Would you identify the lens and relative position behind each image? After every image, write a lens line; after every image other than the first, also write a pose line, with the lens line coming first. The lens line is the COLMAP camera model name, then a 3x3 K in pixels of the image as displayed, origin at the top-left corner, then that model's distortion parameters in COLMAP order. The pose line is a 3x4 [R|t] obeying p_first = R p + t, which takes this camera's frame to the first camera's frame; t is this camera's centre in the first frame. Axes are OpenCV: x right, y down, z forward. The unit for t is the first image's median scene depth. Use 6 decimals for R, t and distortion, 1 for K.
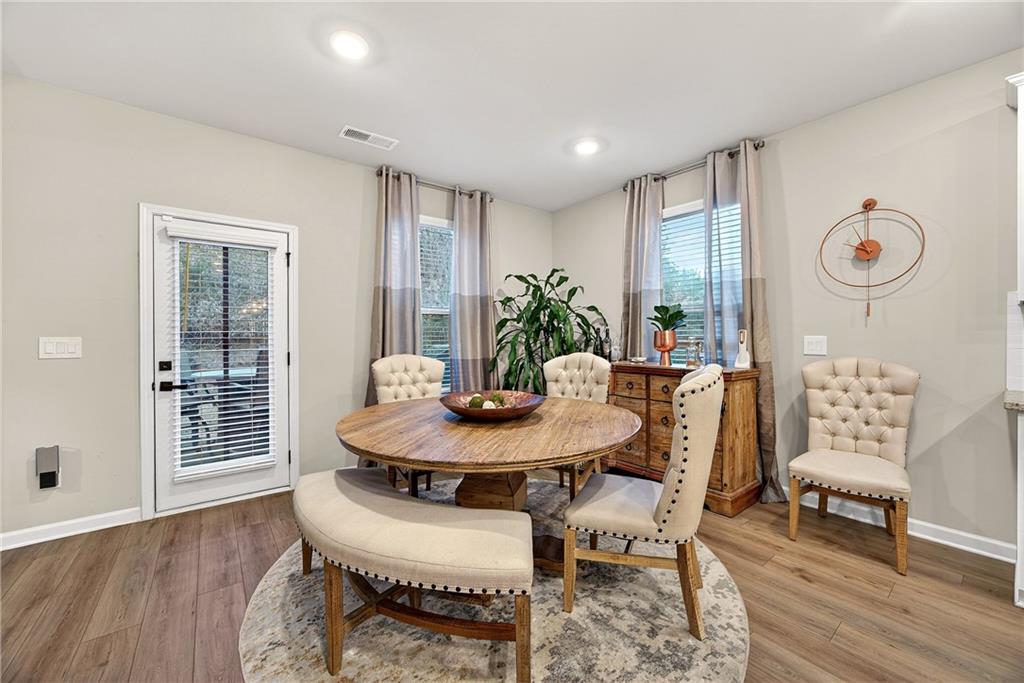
lens RADIAL K [[396.4, 0, 510.3], [0, 396.4, 335.9], [0, 0, 1]] dist [-0.016468, 0.003422]
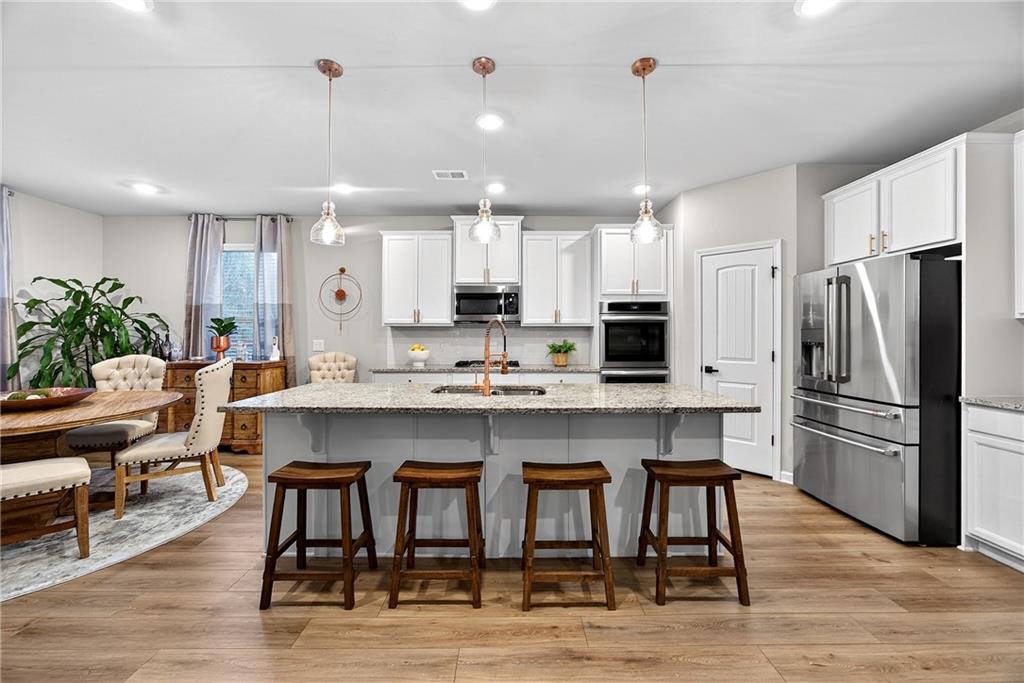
lens RADIAL K [[396.4, 0, 519.0], [0, 396.4, 334.3], [0, 0, 1]] dist [-0.016468, 0.003422]
pose [[0.600036, 0.004063, 0.799963, -0.085133], [-0.004904, 0.999987, -0.001400, -0.026372], [-0.799958, -0.003083, 0.600048, -0.719524]]
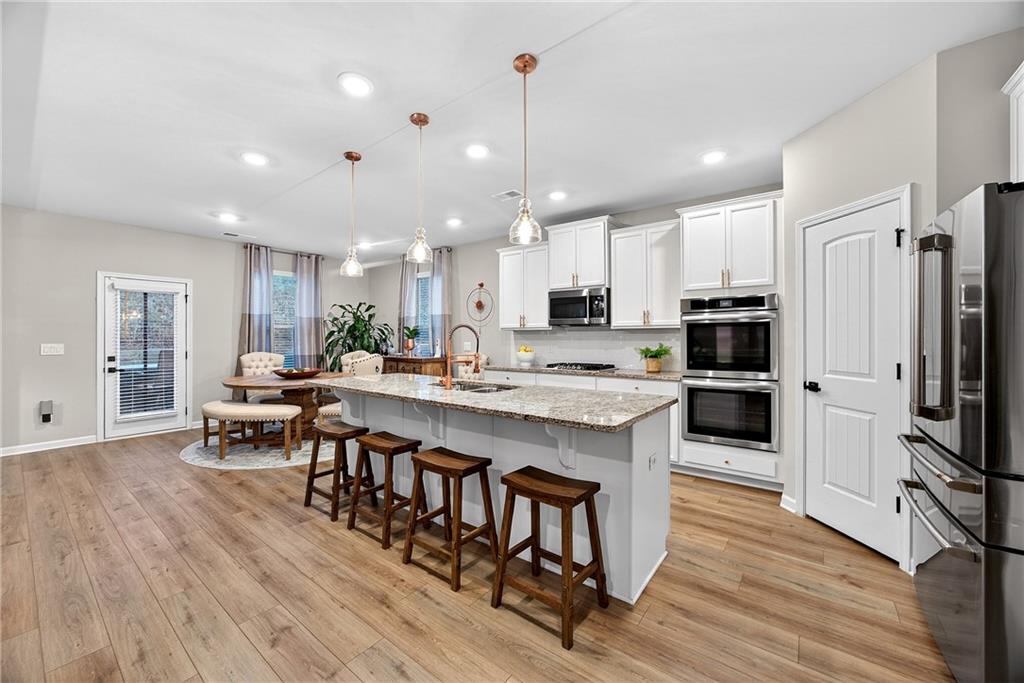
lens RADIAL K [[396.4, 0, 517.2], [0, 396.4, 337.7], [0, 0, 1]] dist [-0.016468, 0.003422]
pose [[0.966005, 0.001811, 0.258518, 0.443643], [-0.002655, 0.999992, 0.002915, -0.030653], [-0.258511, -0.003503, 0.966002, -1.157822]]
